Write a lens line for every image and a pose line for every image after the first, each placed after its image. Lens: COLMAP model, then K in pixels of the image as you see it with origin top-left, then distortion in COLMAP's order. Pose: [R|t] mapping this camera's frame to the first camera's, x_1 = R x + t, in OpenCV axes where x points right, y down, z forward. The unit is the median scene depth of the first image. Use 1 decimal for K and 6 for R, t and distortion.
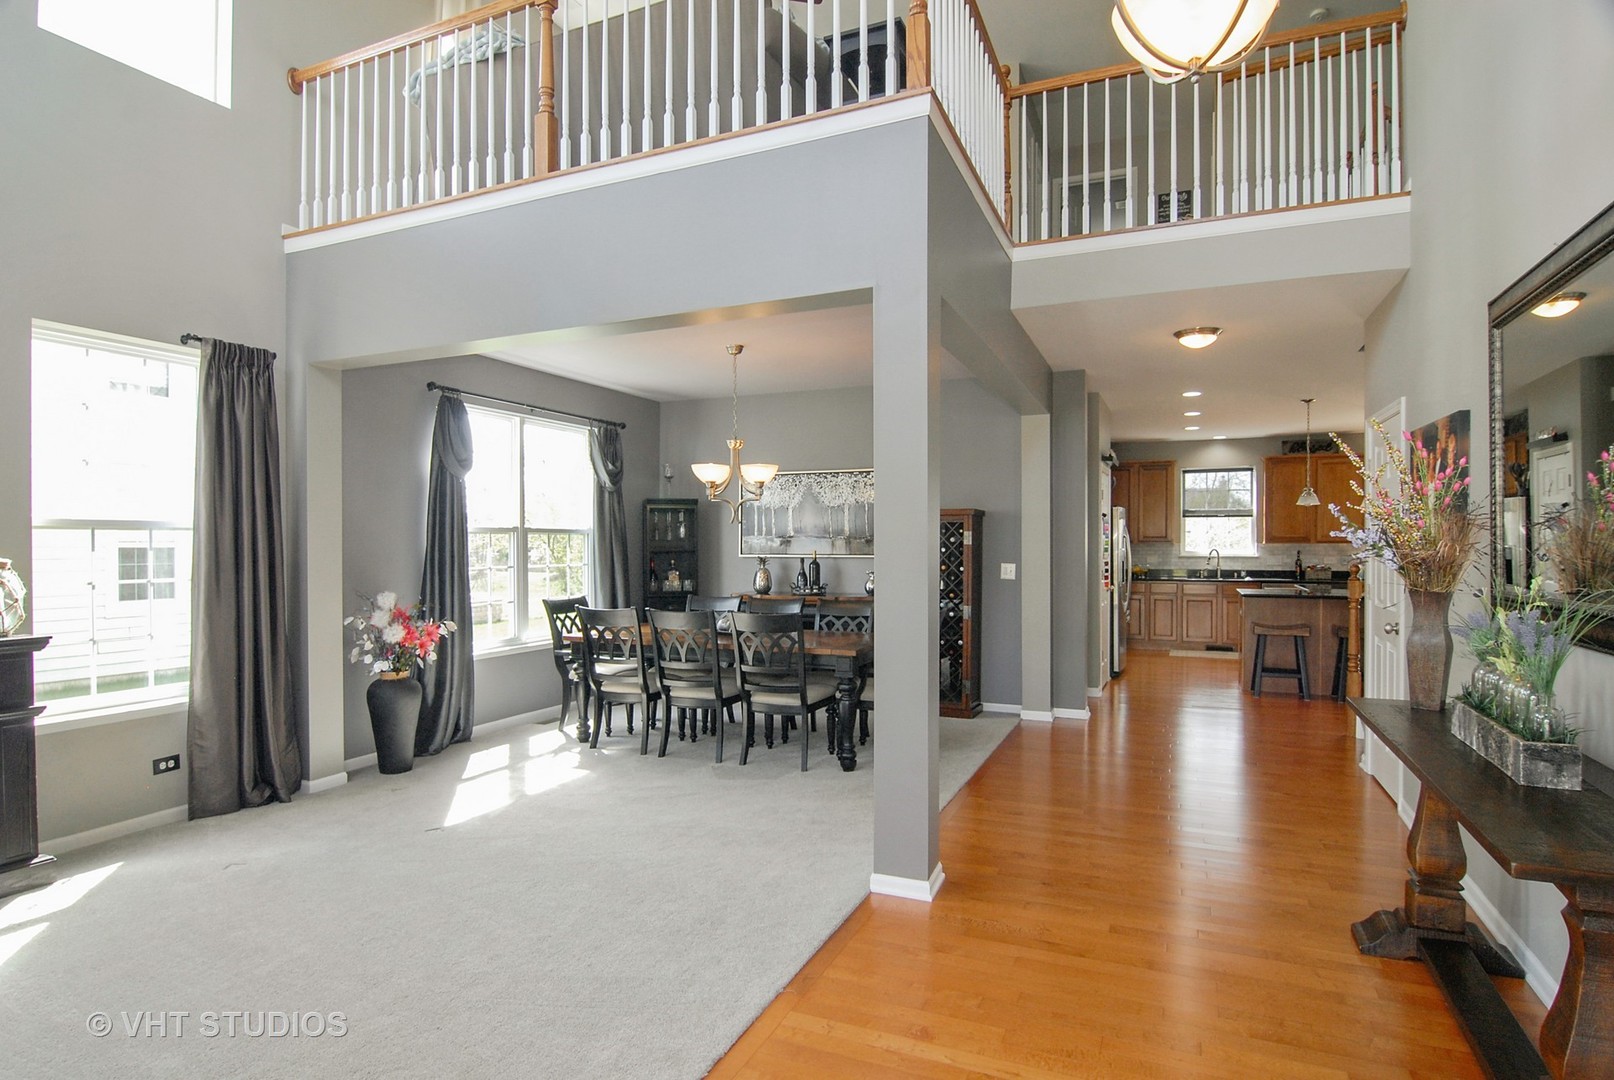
lens RADIAL K [[881.8, 0, 791.5], [0, 881.8, 544.7], [0, 0, 1]] dist [-0.011916, -0.003956]
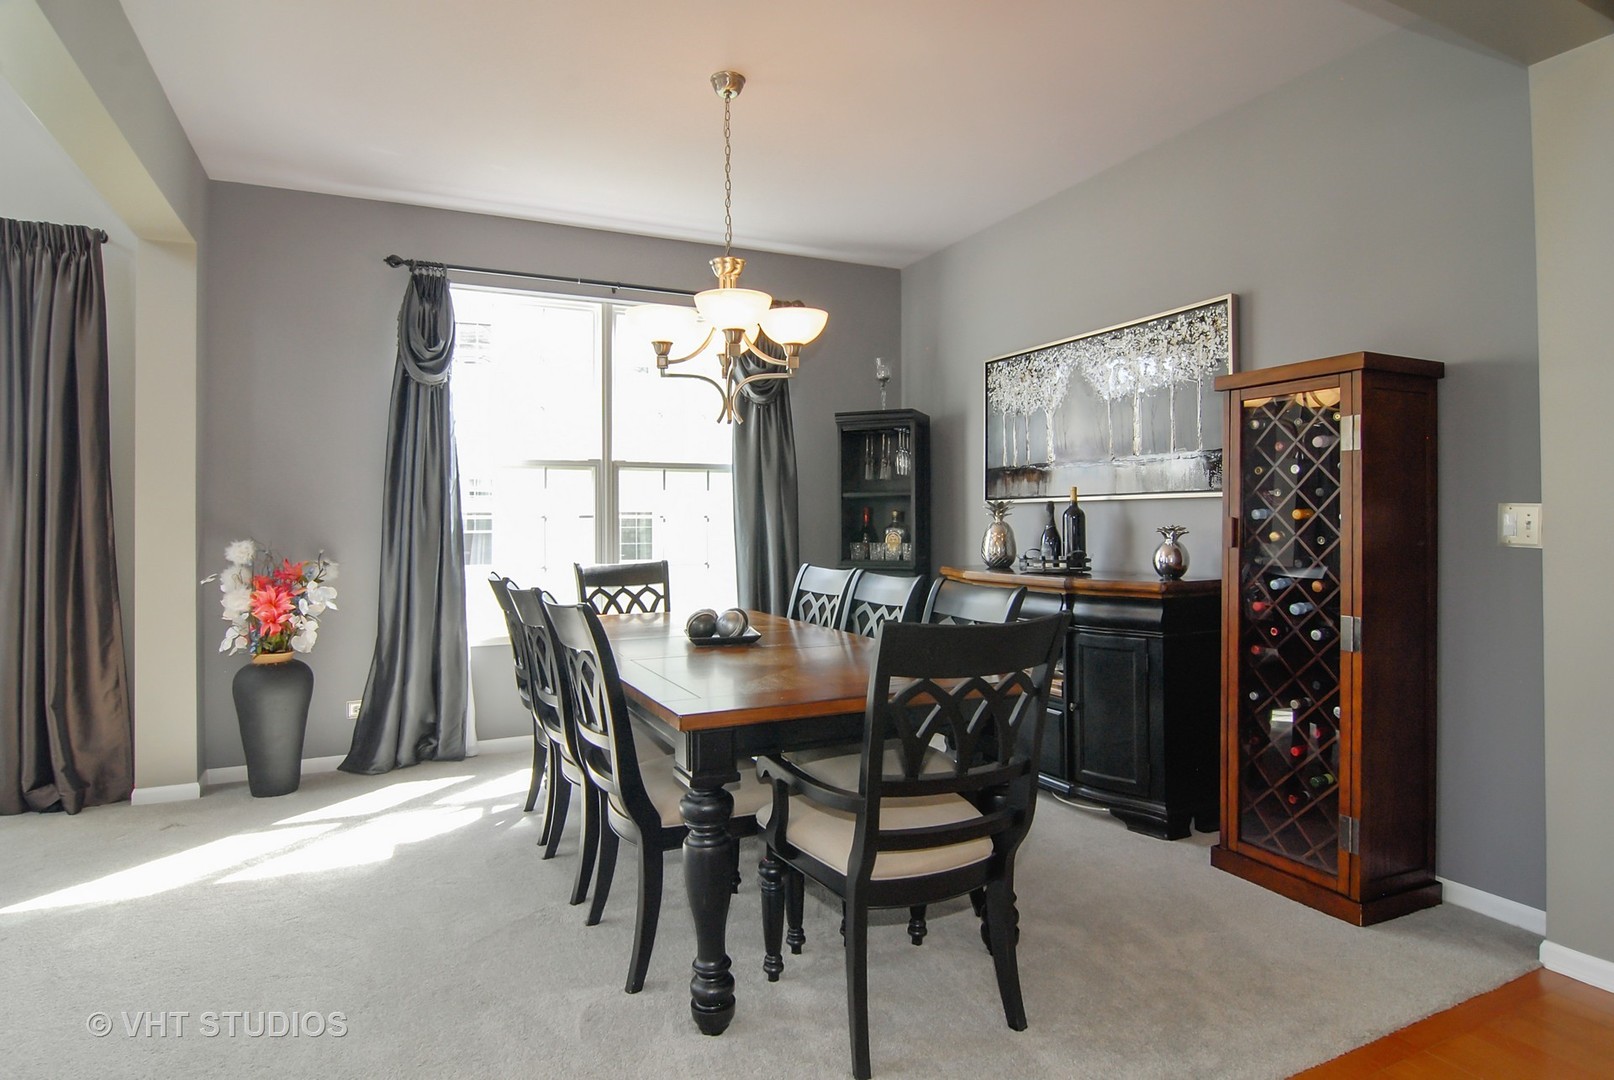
lens RADIAL K [[881.8, 0, 806.4], [0, 881.8, 514.5], [0, 0, 1]] dist [-0.011916, -0.003956]
pose [[0.756520, -0.007144, -0.653931, 0.267434], [0.002947, 0.999967, -0.007515, 0.028644], [0.653963, 0.003758, 0.756517, 0.568365]]
